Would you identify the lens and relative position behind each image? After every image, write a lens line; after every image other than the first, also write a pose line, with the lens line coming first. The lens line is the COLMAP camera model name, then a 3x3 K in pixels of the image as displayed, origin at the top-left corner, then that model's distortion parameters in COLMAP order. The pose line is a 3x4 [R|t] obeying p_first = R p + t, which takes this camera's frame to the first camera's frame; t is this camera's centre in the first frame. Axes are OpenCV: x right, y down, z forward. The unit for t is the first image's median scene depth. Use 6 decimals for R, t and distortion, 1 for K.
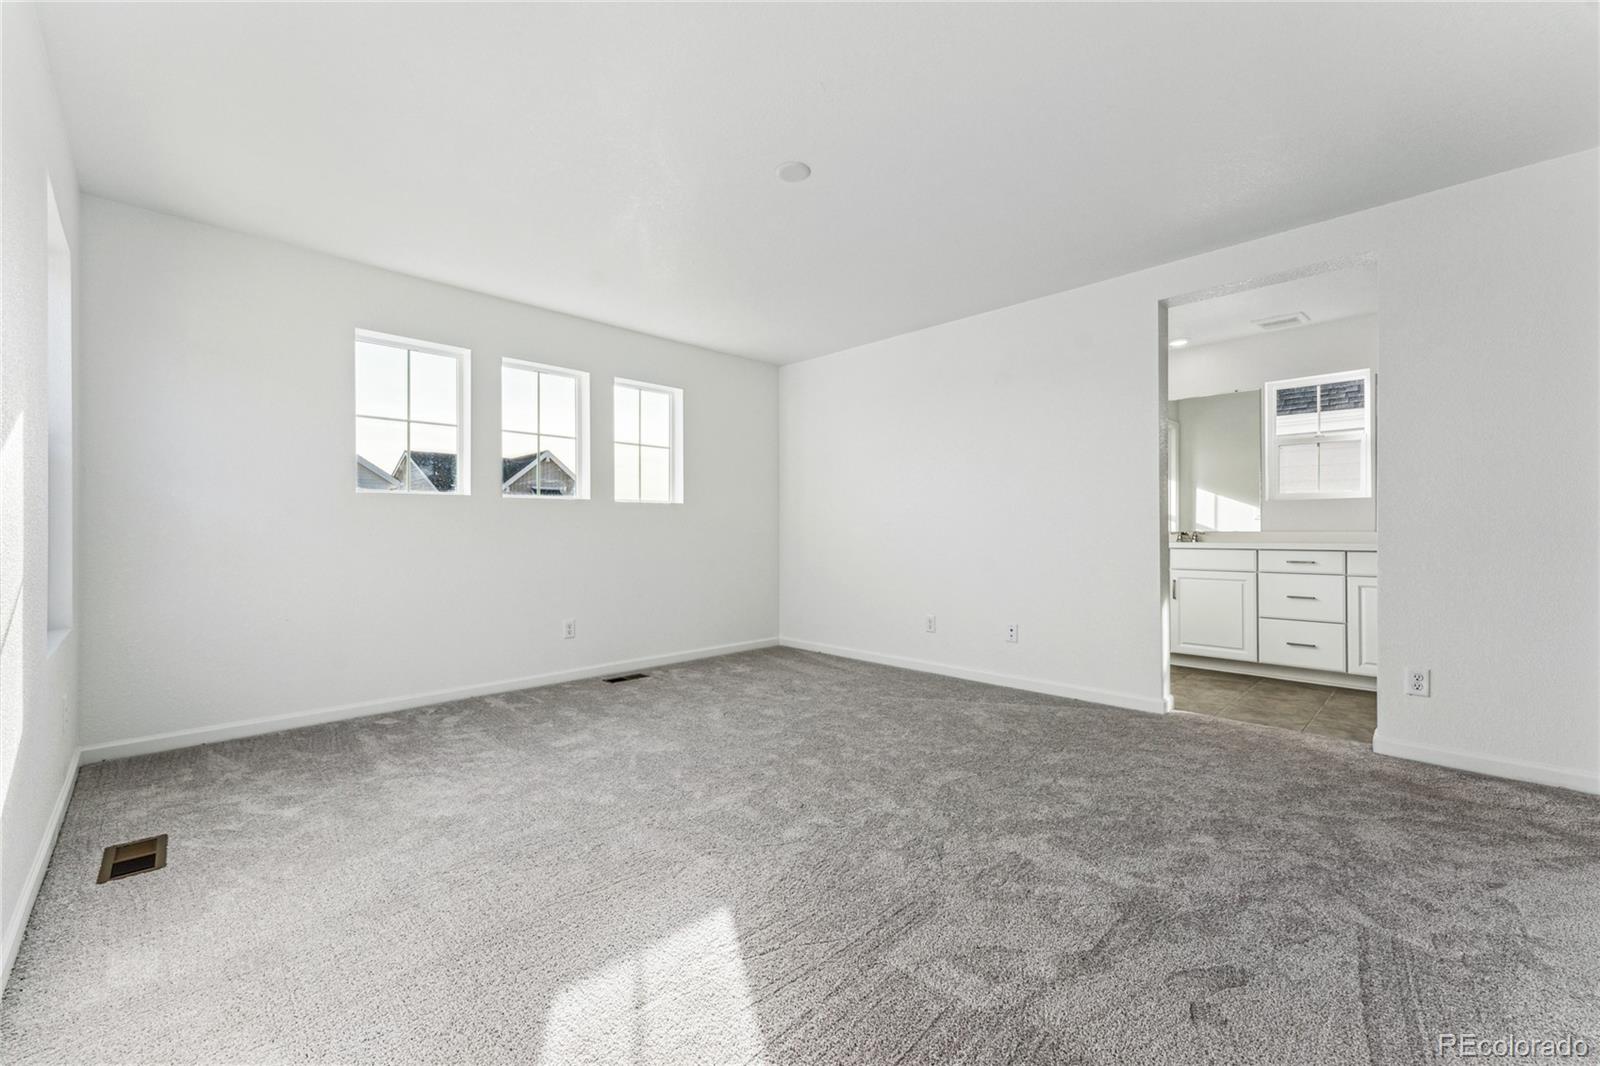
lens RADIAL K [[647.6, 0, 800.2], [0, 647.6, 524.3], [0, 0, 1]] dist [0.001120, 0.000157]
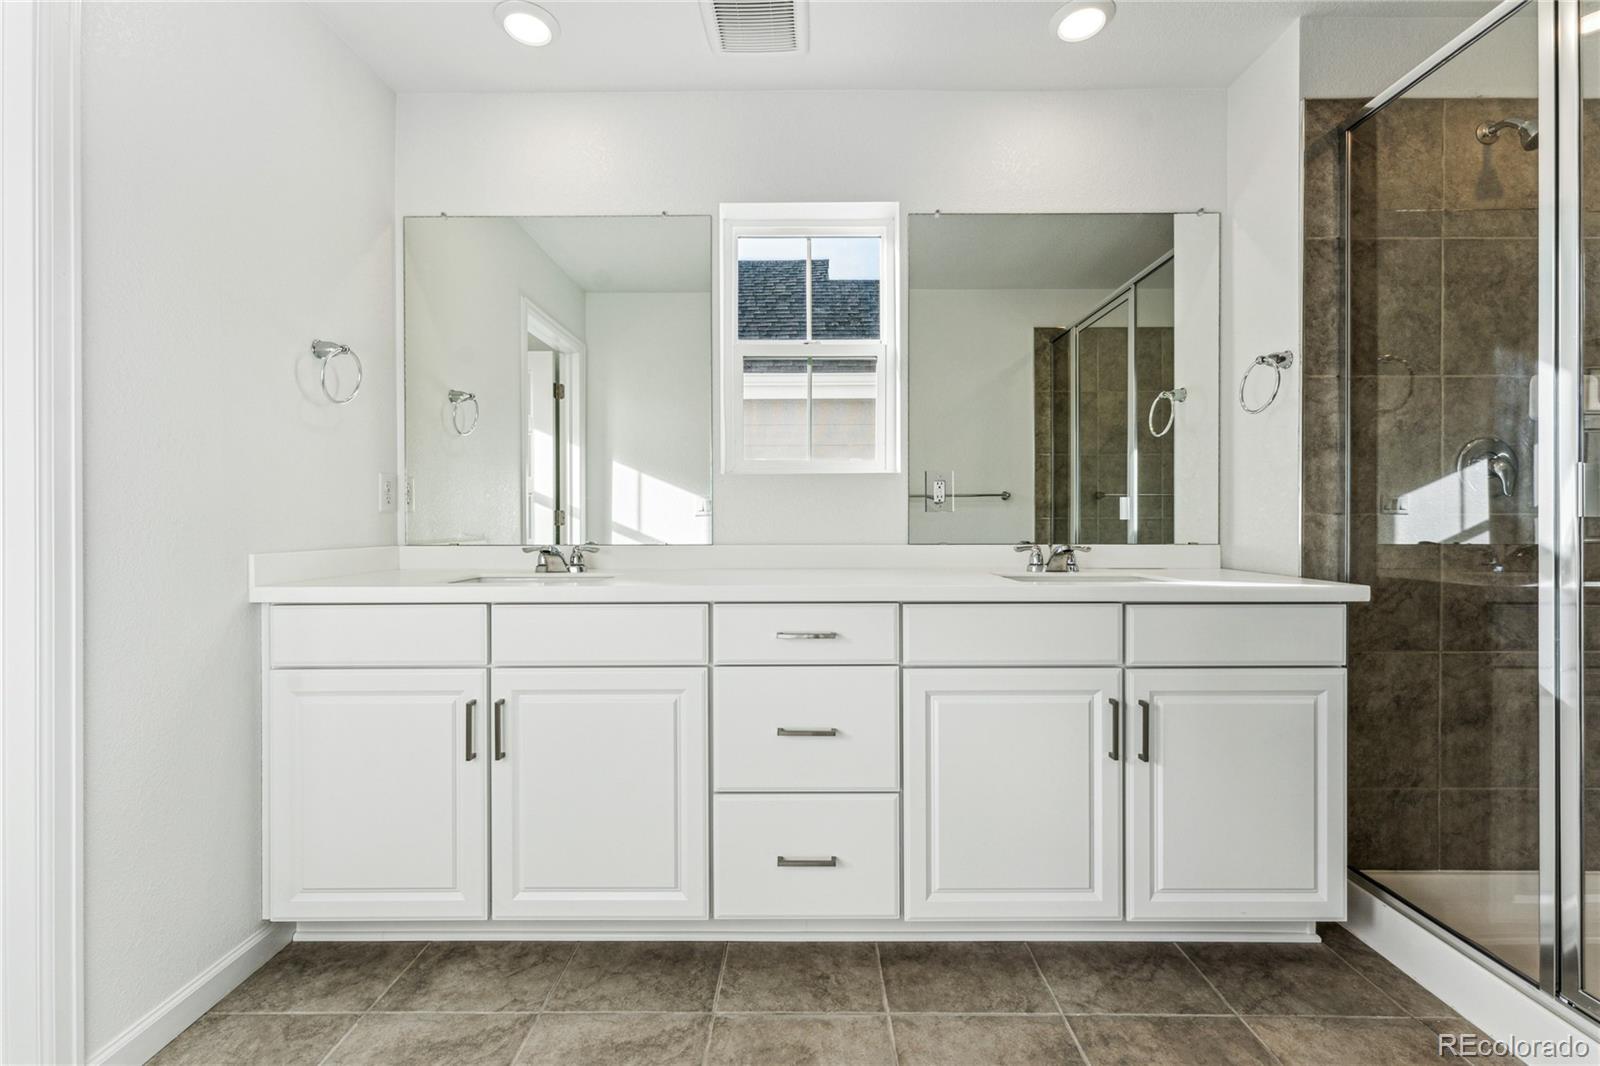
lens RADIAL K [[647.6, 0, 800.2], [0, 647.6, 524.3], [0, 0, 1]] dist [0.001120, 0.000157]
pose [[0.712013, 0.000555, 0.702166, 0.415533], [-0.005736, 0.999971, 0.005025, -0.004952], [-0.702143, -0.007606, 0.711996, 0.602899]]
